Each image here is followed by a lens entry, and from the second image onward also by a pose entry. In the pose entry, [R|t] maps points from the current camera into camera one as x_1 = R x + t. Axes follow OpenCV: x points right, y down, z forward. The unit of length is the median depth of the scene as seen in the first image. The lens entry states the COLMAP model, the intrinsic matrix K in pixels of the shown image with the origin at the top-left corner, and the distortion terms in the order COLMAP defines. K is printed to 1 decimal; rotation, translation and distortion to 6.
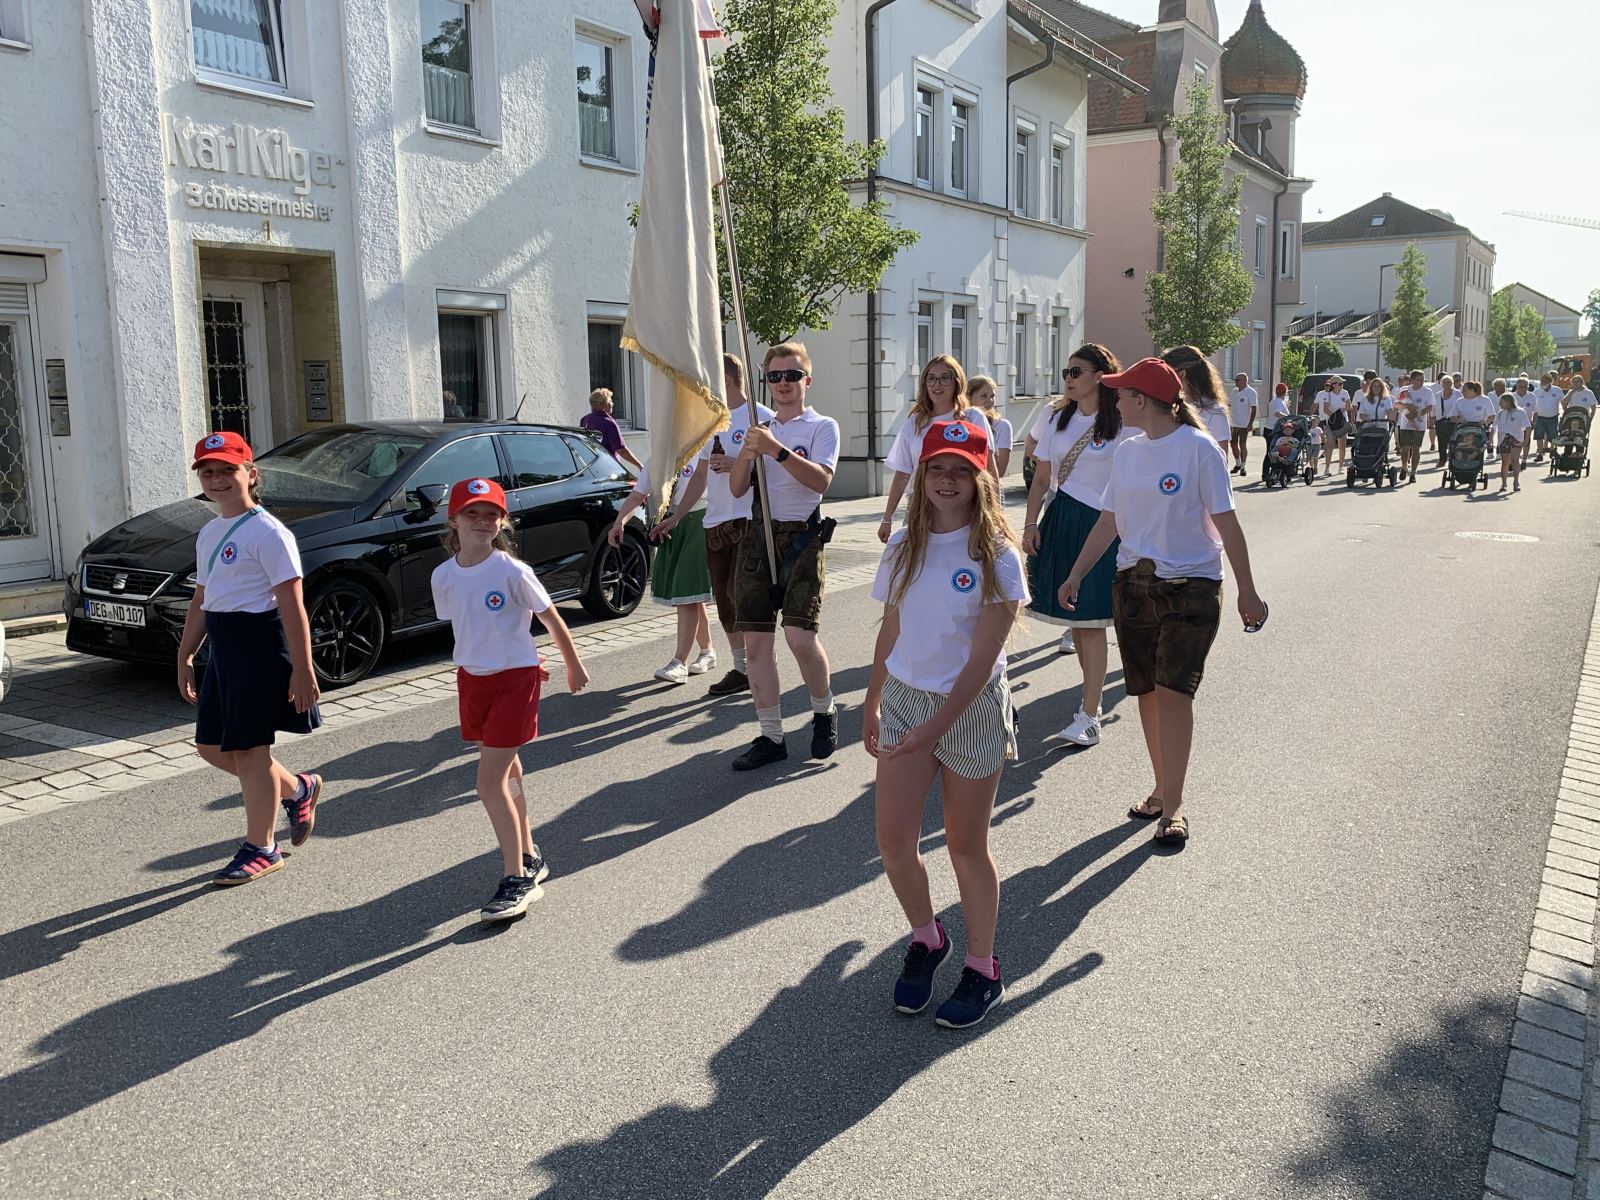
lens RADIAL K [[1399.6, 0, 800.0], [0, 1399.6, 600.0], [0, 0, 1]] dist [0.086699, -0.158143]
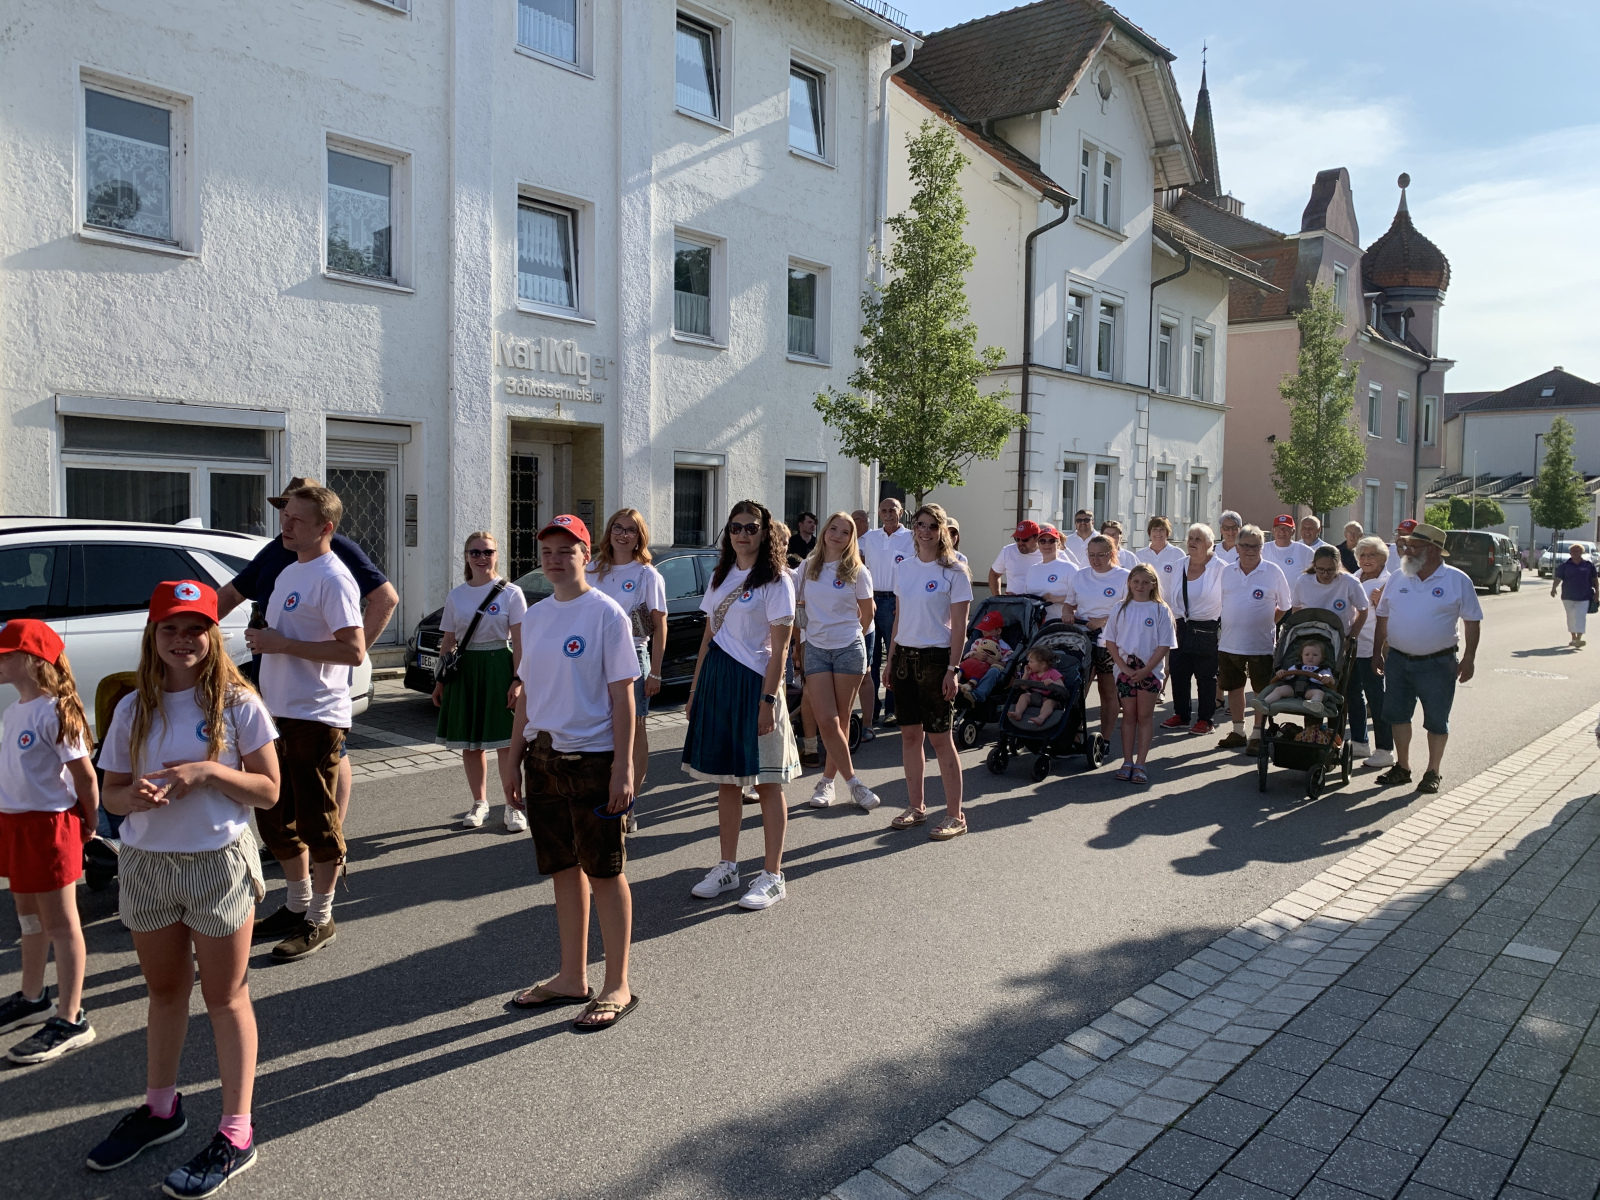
lens RADIAL K [[1247.0, 0, 829.4], [0, 1247.0, 594.1], [0, 0, 1]] dist [0.037017, -0.006879]
pose [[0.988811, 0.044015, -0.142535, 0.039410], [-0.056697, 0.994666, -0.086168, 0.008589], [0.137982, 0.093285, 0.986032, -0.090156]]
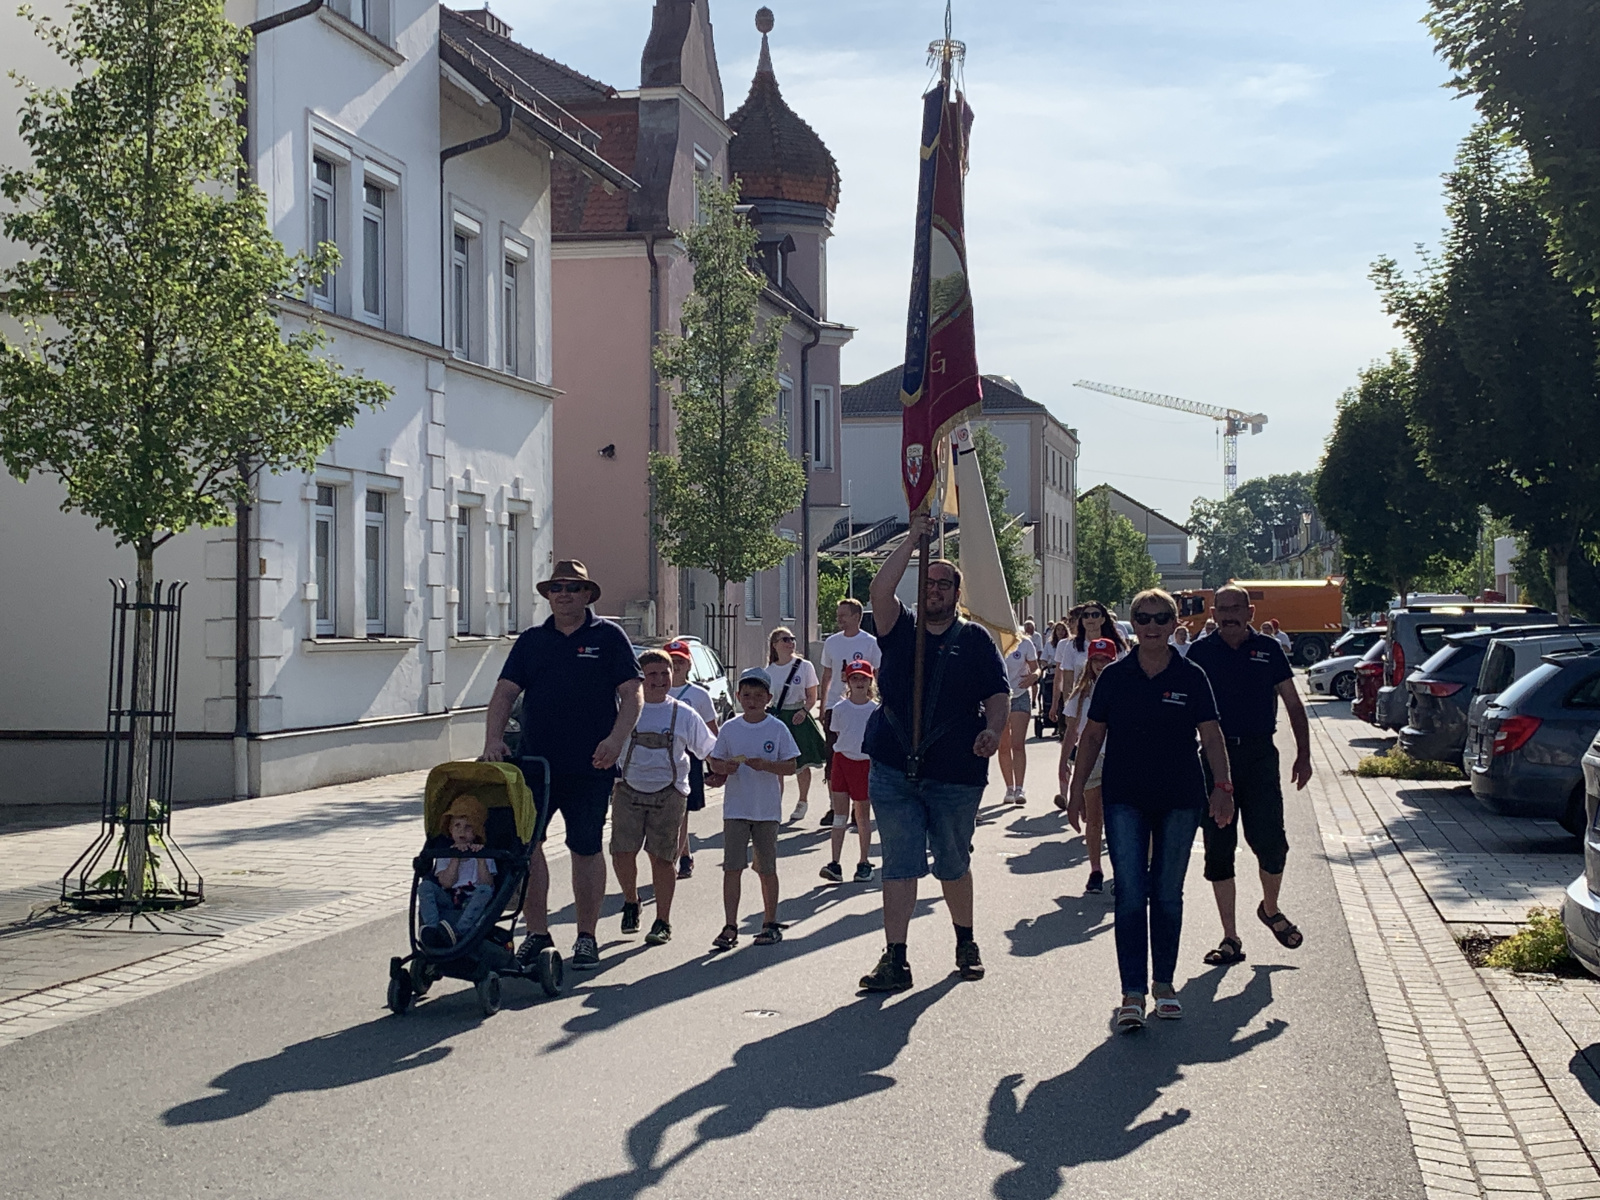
lens RADIAL K [[2322.9, 0, 800.0], [0, 2322.9, 600.0], [0, 0, 1]] dist [0.188669, 0.022534]
pose [[0.945303, 0.017763, 0.325710, -0.047537], [0.034137, 0.987646, -0.152937, 0.004153], [-0.324403, 0.155691, 0.933018, -0.027726]]
